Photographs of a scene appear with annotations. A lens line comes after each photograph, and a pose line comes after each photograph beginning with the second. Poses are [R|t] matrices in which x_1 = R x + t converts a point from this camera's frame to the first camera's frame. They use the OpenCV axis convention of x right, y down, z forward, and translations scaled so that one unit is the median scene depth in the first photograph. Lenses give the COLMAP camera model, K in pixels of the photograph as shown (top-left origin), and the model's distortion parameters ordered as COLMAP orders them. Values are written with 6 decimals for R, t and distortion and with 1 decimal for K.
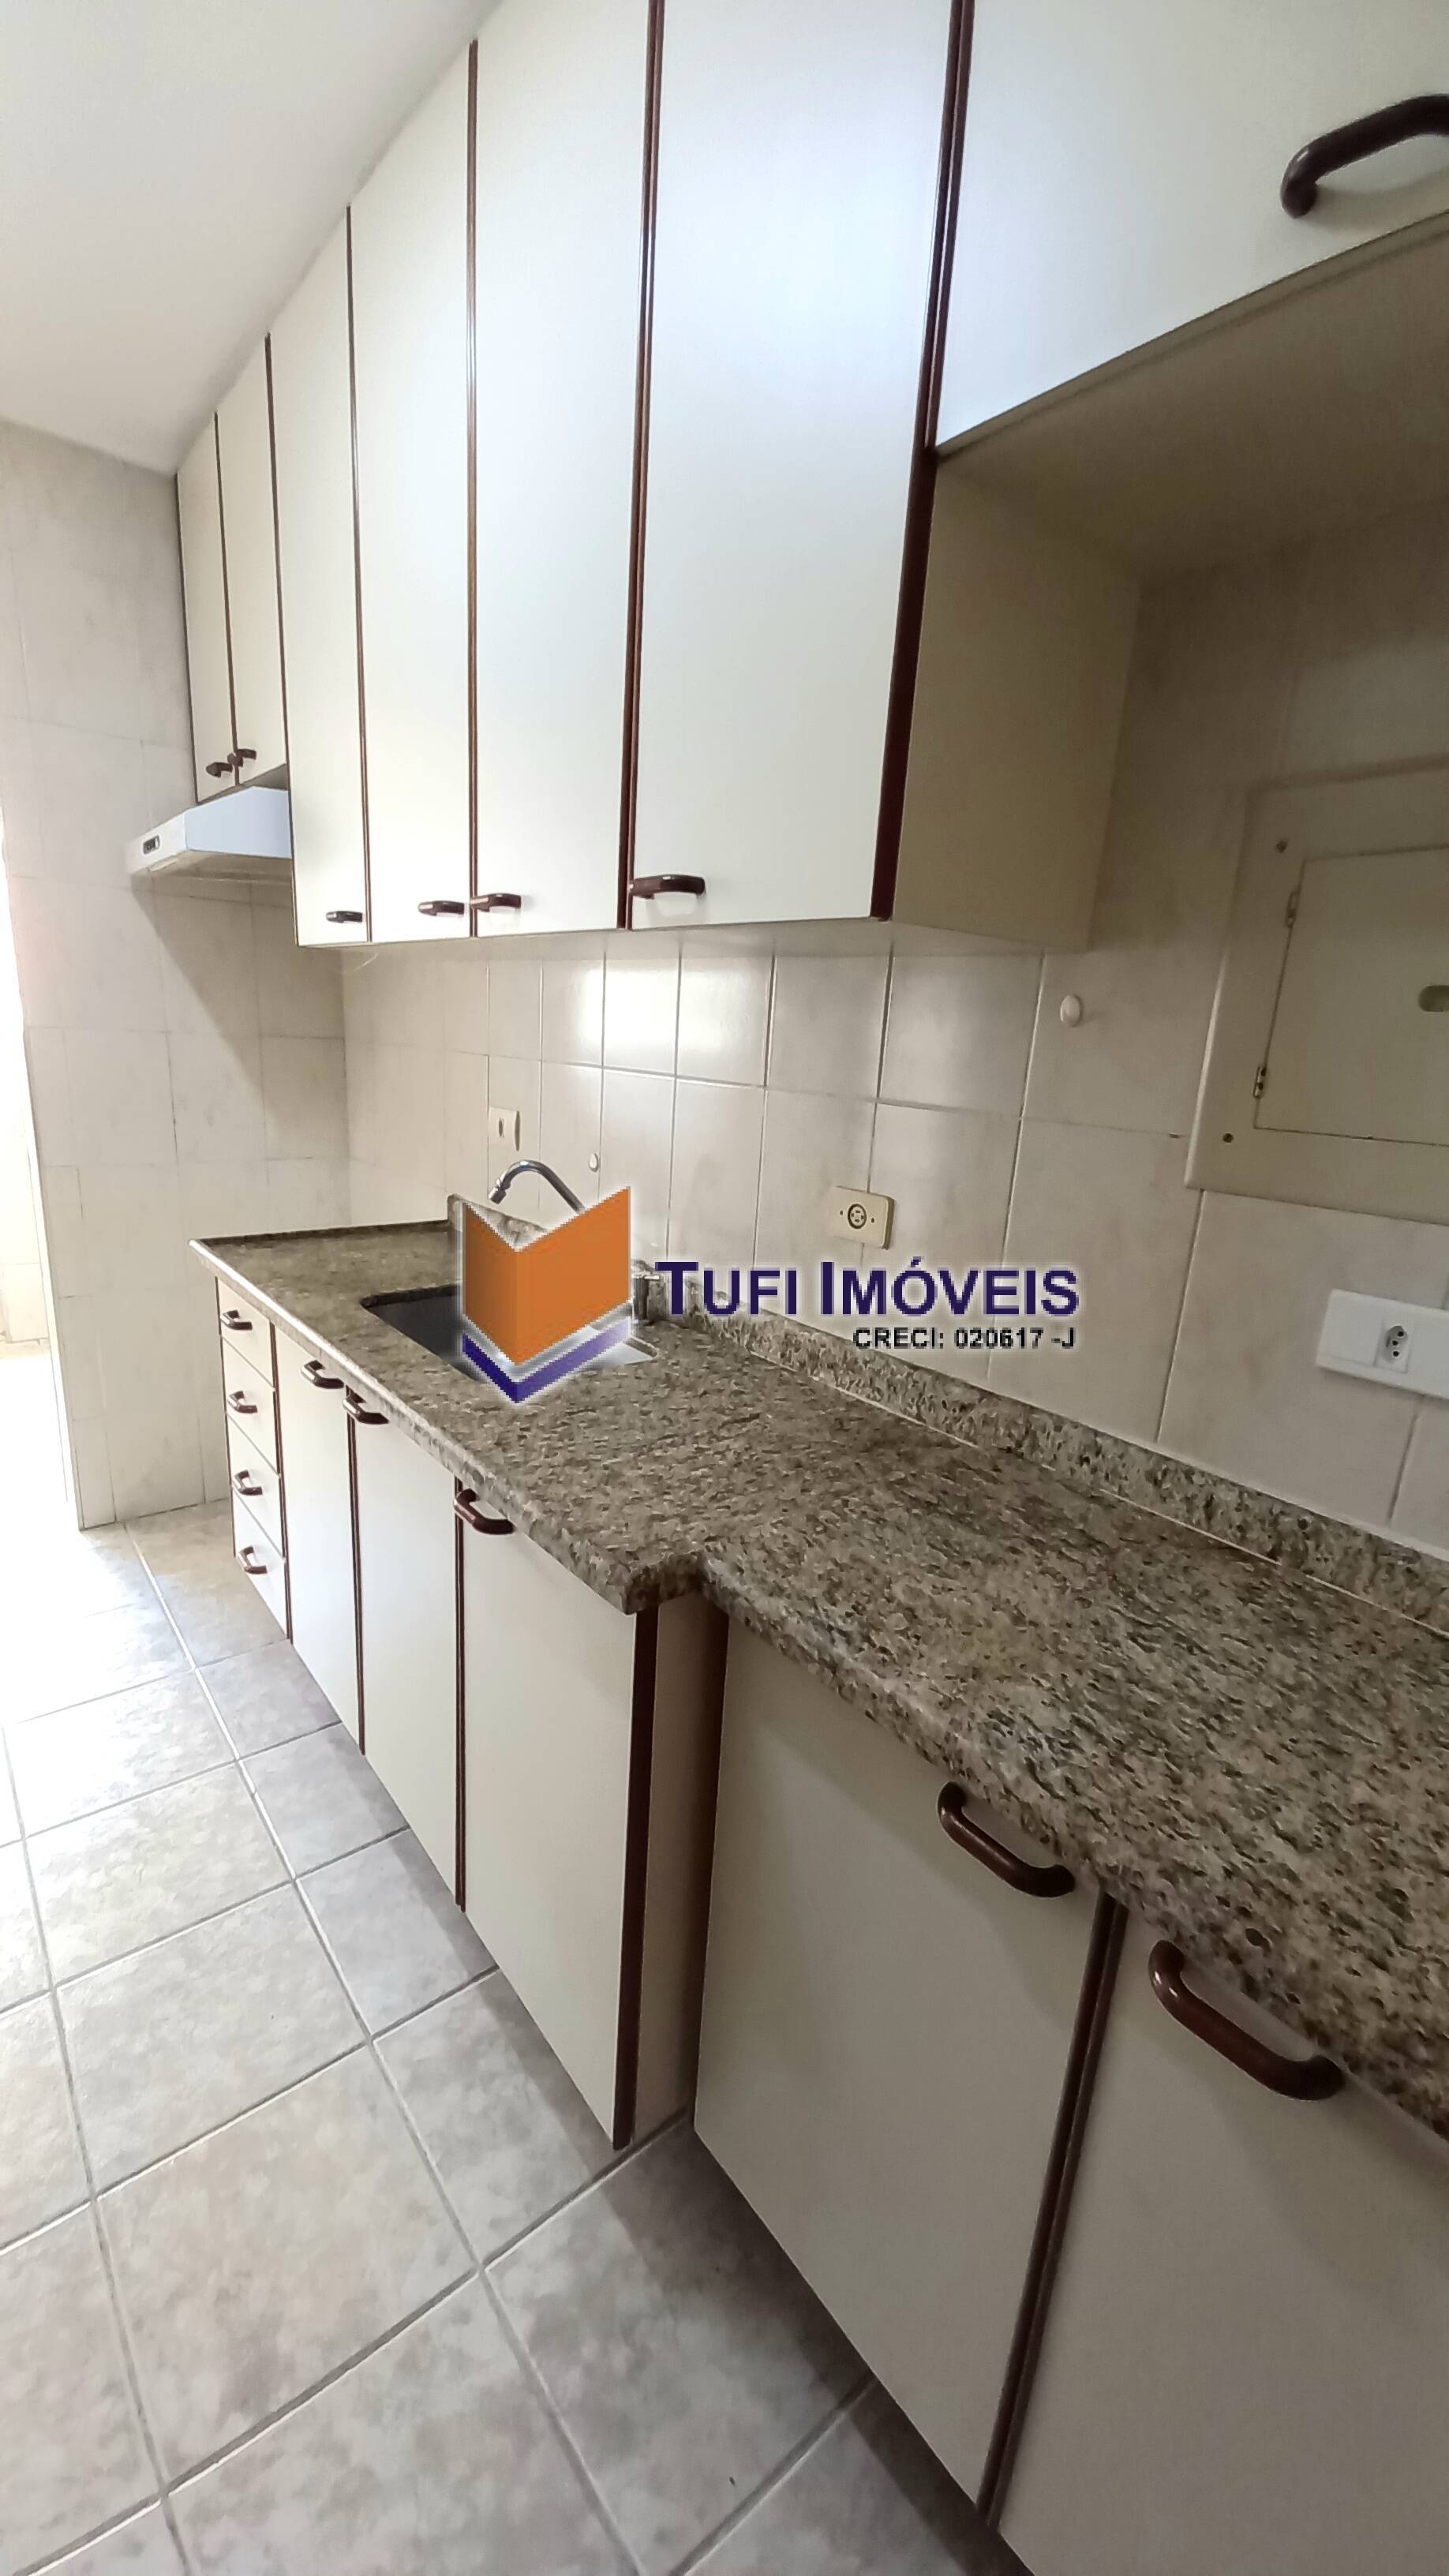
lens RADIAL K [[1005.5, 0, 702.6], [0, 1005.5, 1299.7], [0, 0, 1]] dist [0.015837, -0.014337]
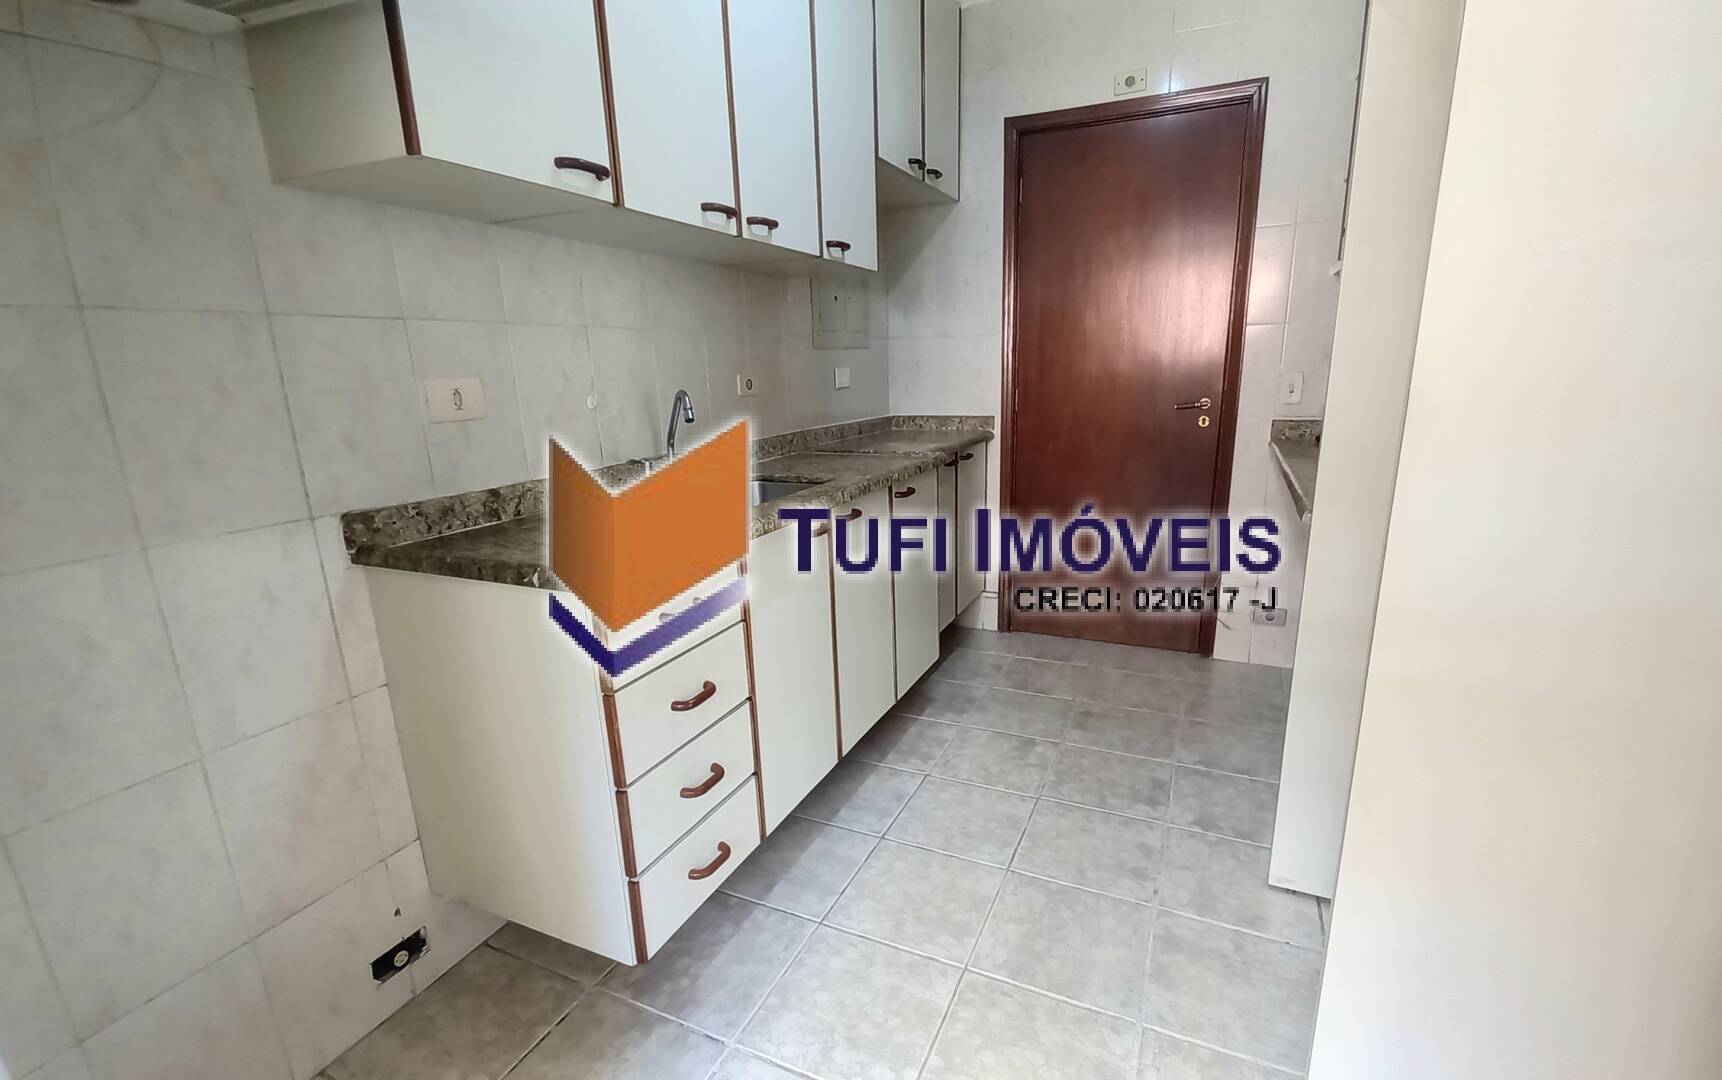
lens RADIAL K [[754.0, 0, 879.7], [0, 754.0, 553.7], [0, 0, 1]] dist [0.006088, -0.000459]
pose [[-0.461743, -0.263086, 0.847101, -1.602469], [0.226425, 0.888405, 0.399335, -0.372532], [-0.857628, 0.376195, -0.350645, 1.547599]]
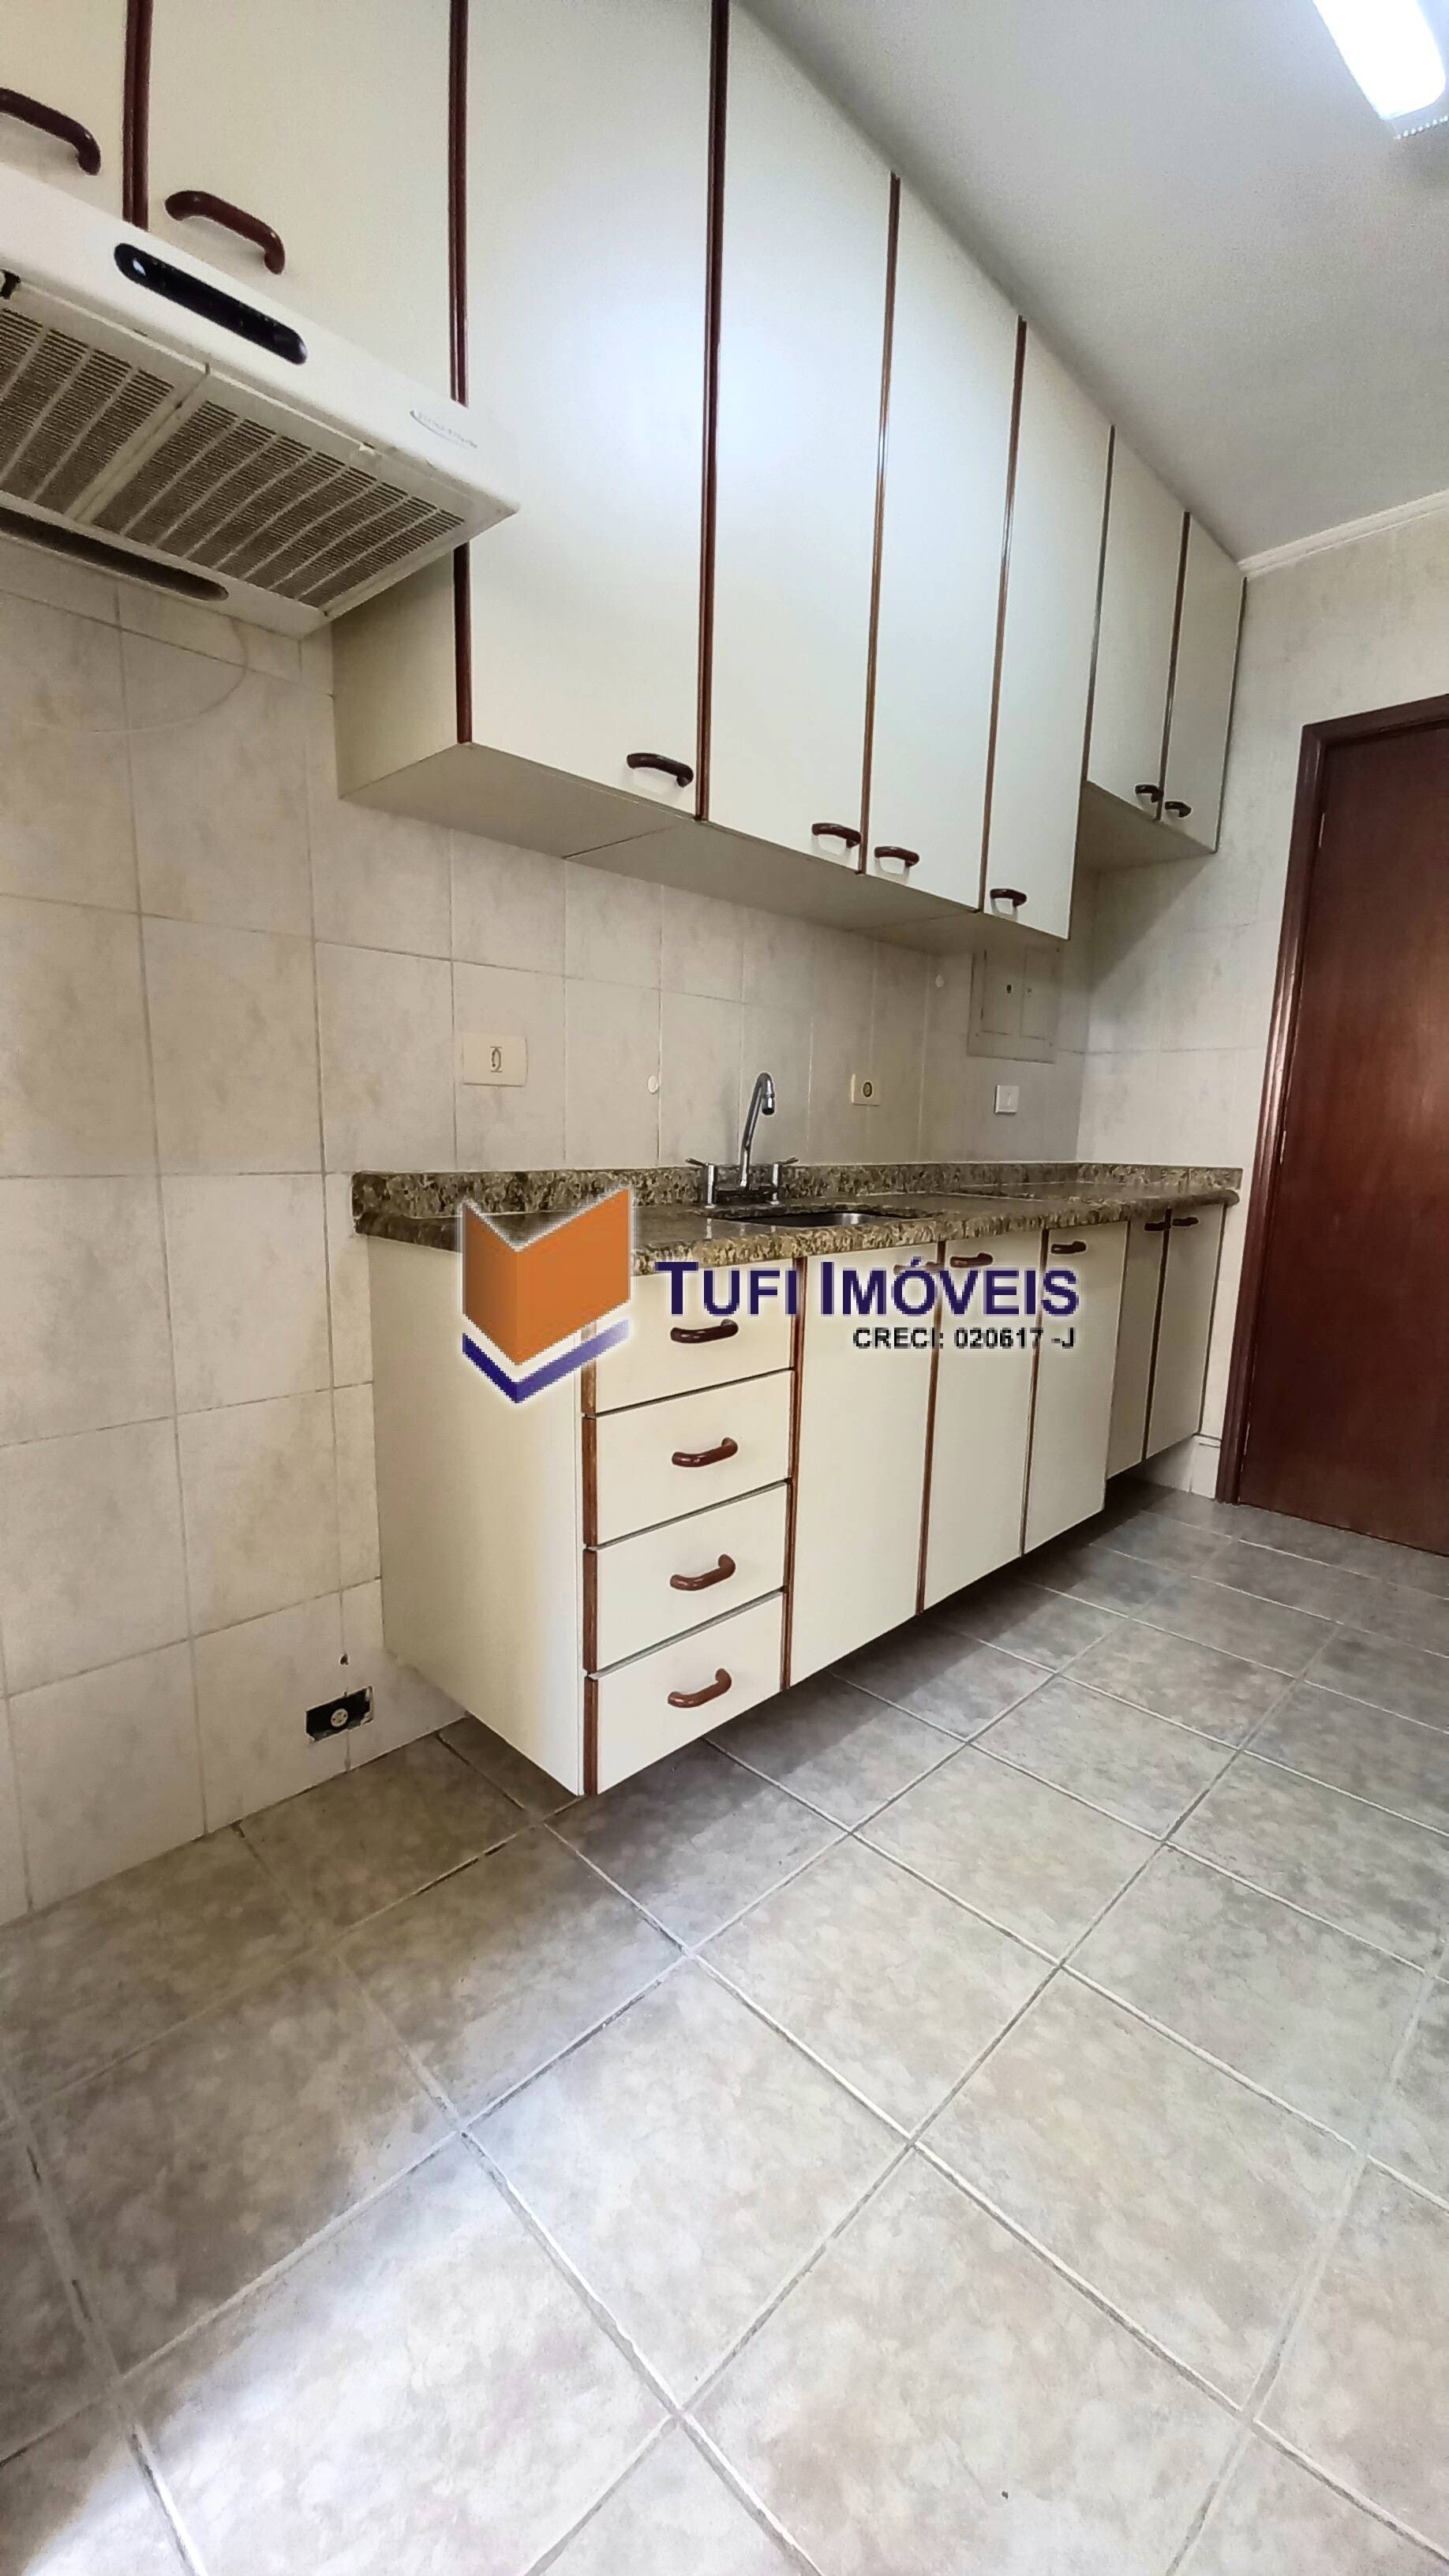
lens RADIAL K [[1005.5, 0, 702.6], [0, 1005.5, 1299.7], [0, 0, 1]] dist [0.015837, -0.014337]
pose [[-0.104898, -0.227949, 0.968006, -1.610300], [0.228244, 0.941875, 0.246529, -0.240464], [-0.967937, 0.246802, -0.046773, 1.489805]]
